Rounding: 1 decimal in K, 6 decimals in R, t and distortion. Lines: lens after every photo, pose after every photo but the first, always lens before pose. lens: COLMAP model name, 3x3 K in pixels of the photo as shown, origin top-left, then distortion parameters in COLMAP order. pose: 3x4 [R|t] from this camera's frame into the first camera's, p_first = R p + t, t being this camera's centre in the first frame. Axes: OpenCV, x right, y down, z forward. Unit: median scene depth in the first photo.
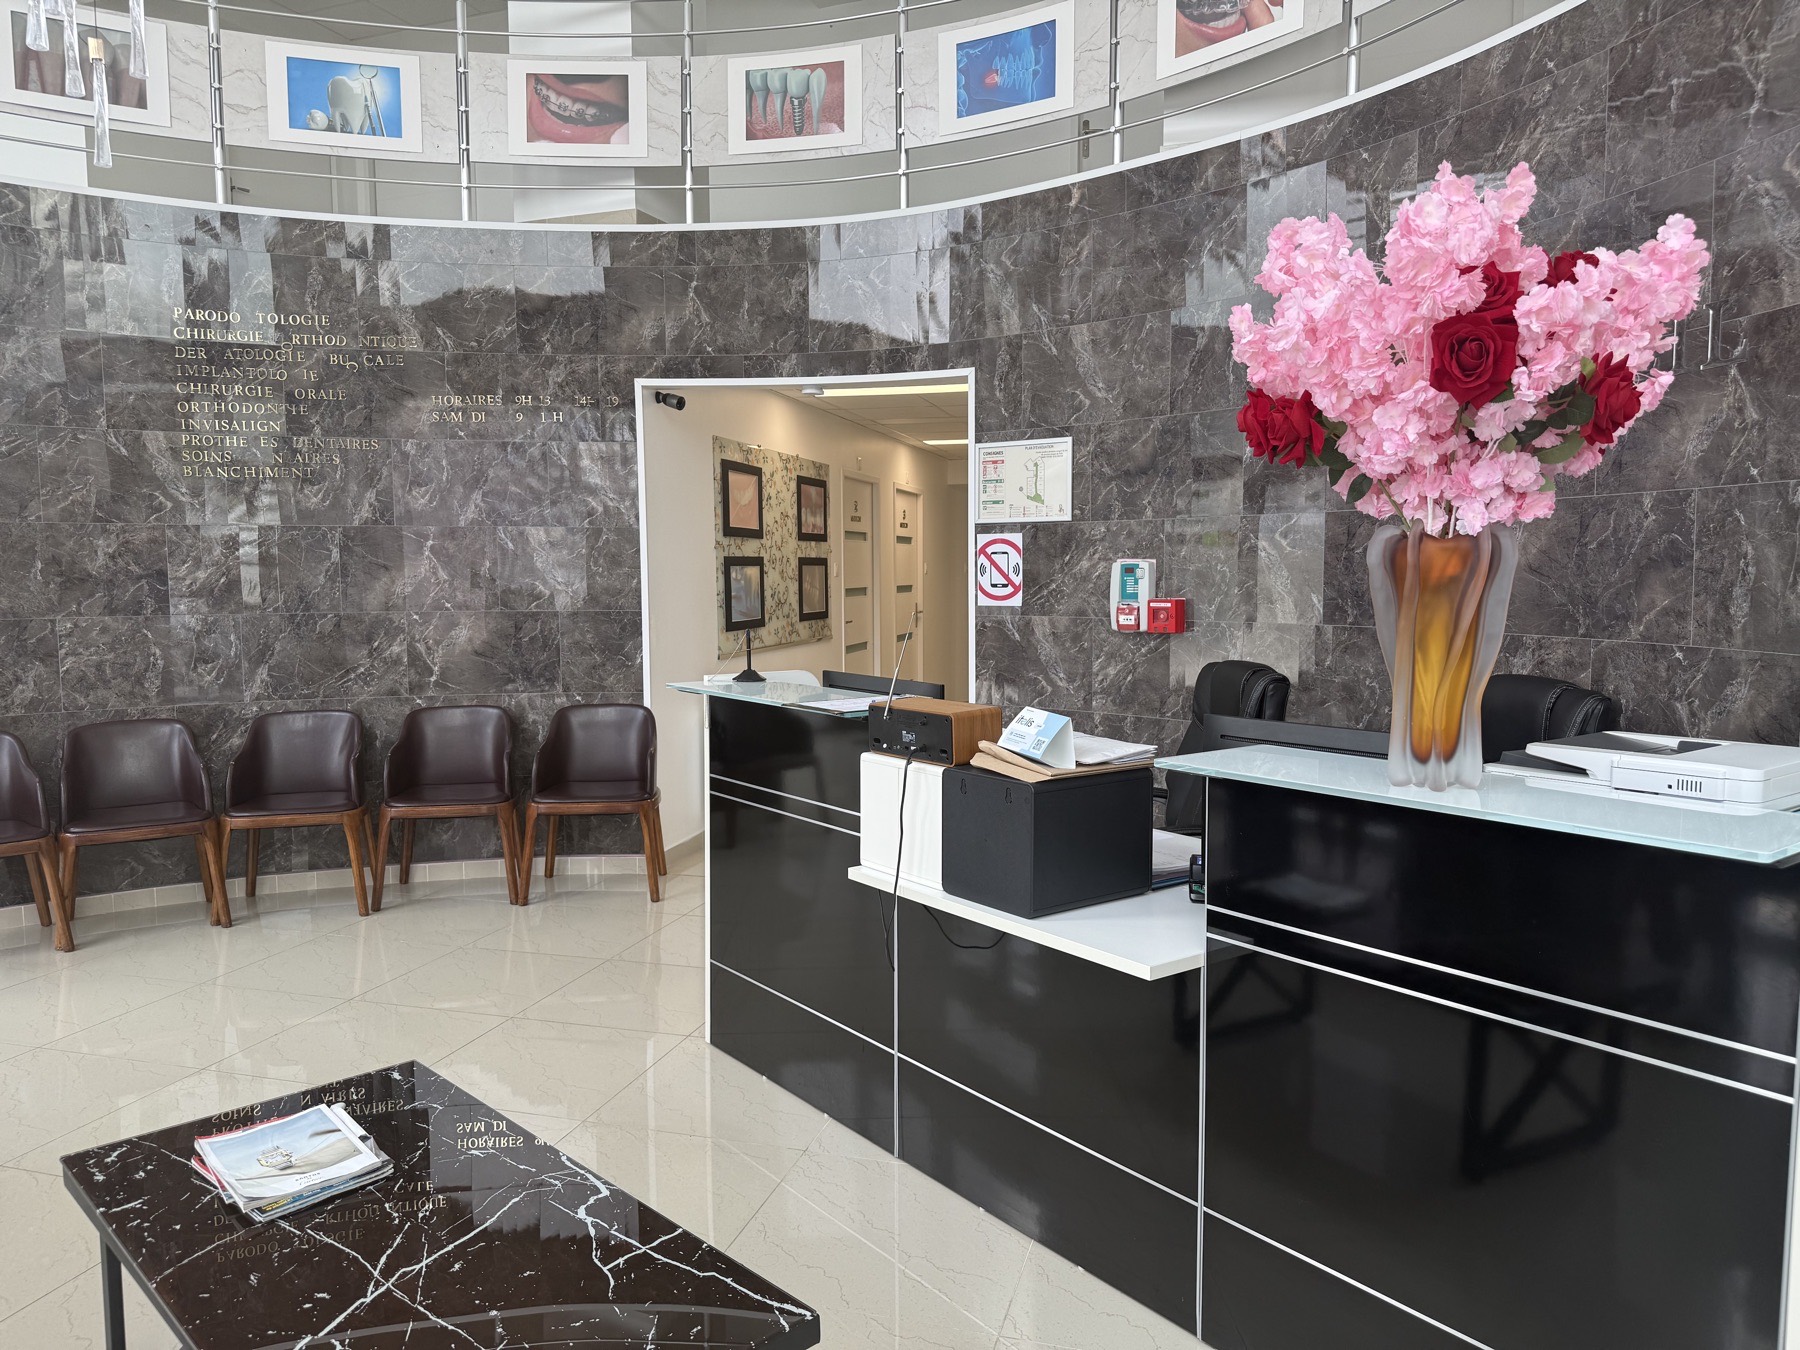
lens RADIAL K [[1258.0, 0, 914.4], [0, 1258.0, 688.5], [0, 0, 1]] dist [0.042802, -0.017043]
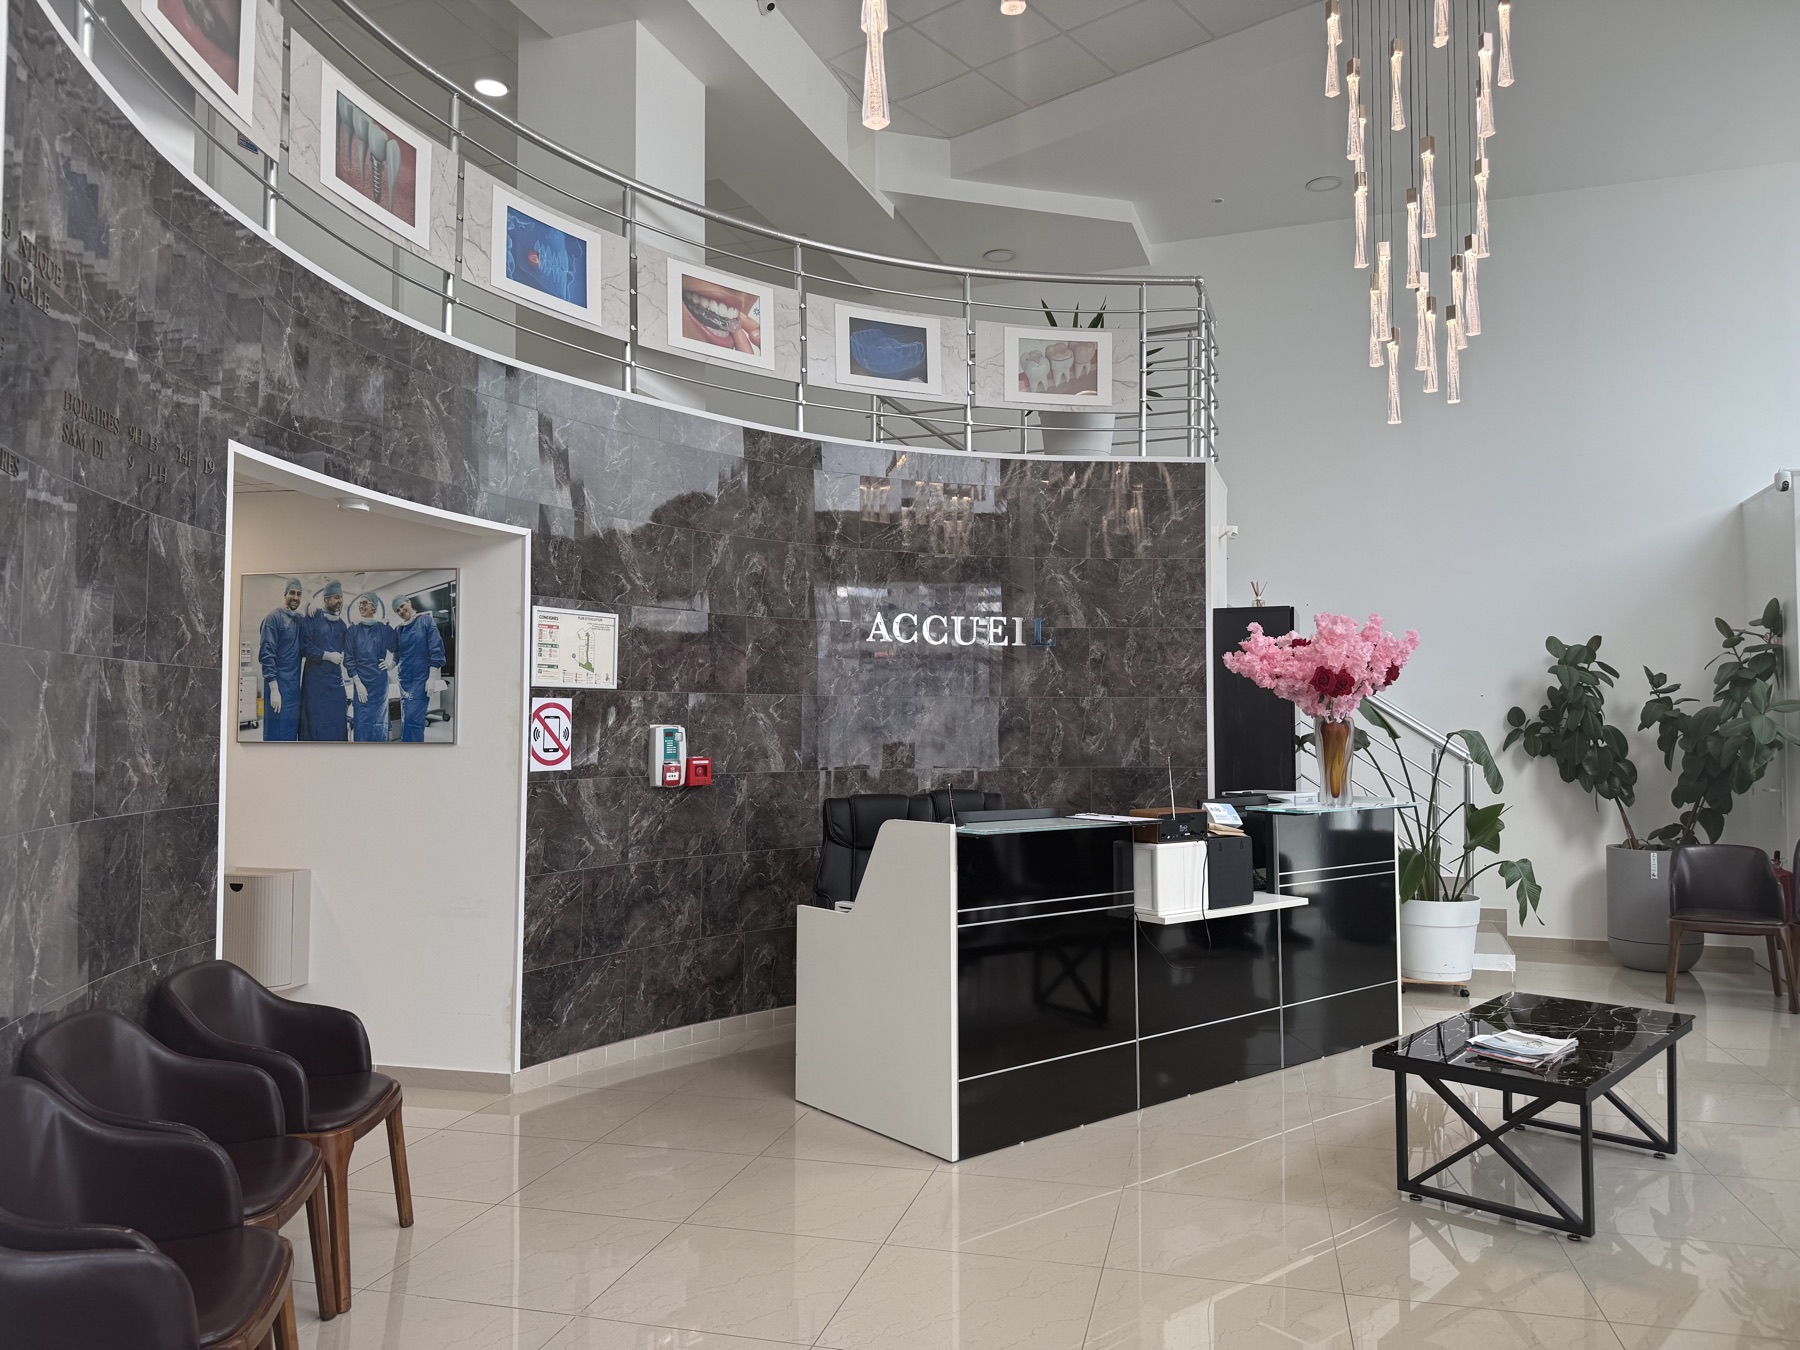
lens RADIAL K [[1258.0, 0, 896.5], [0, 1258.0, 669.7], [0, 0, 1]] dist [0.042802, -0.017043]
pose [[-0.013800, 0.047366, 0.998782, -0.939396], [0.095433, 0.994380, -0.045839, -0.074132], [-0.995340, 0.094685, -0.018242, 0.749997]]
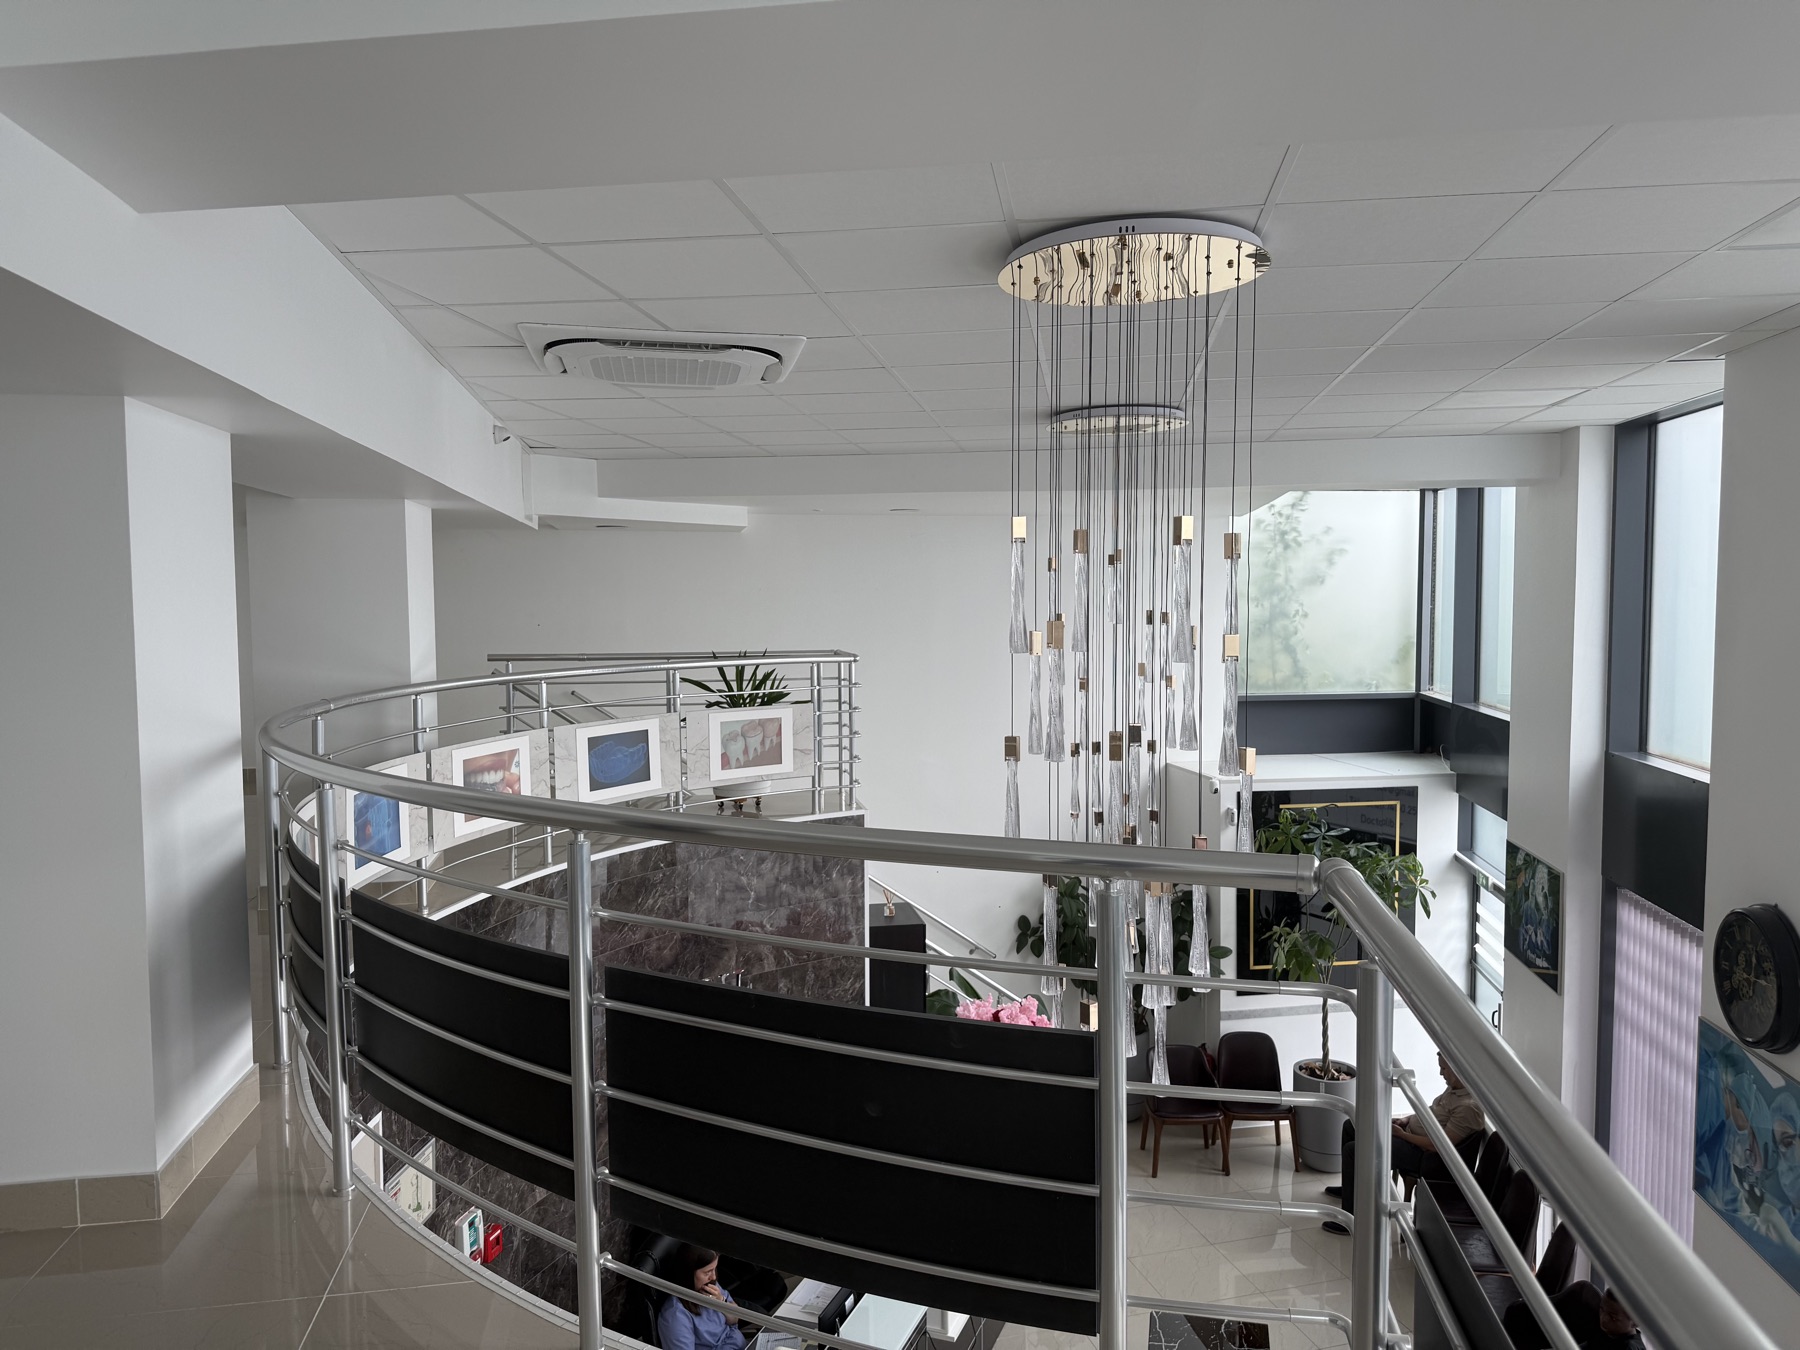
lens RADIAL K [[1258.0, 0, 891.0], [0, 1258.0, 667.8], [0, 0, 1]] dist [0.042802, -0.017043]
pose [[-0.507772, -0.051409, 0.859956, -0.988557], [0.087604, 0.989962, 0.110907, -0.673943], [-0.857026, 0.131651, -0.498171, 1.114104]]
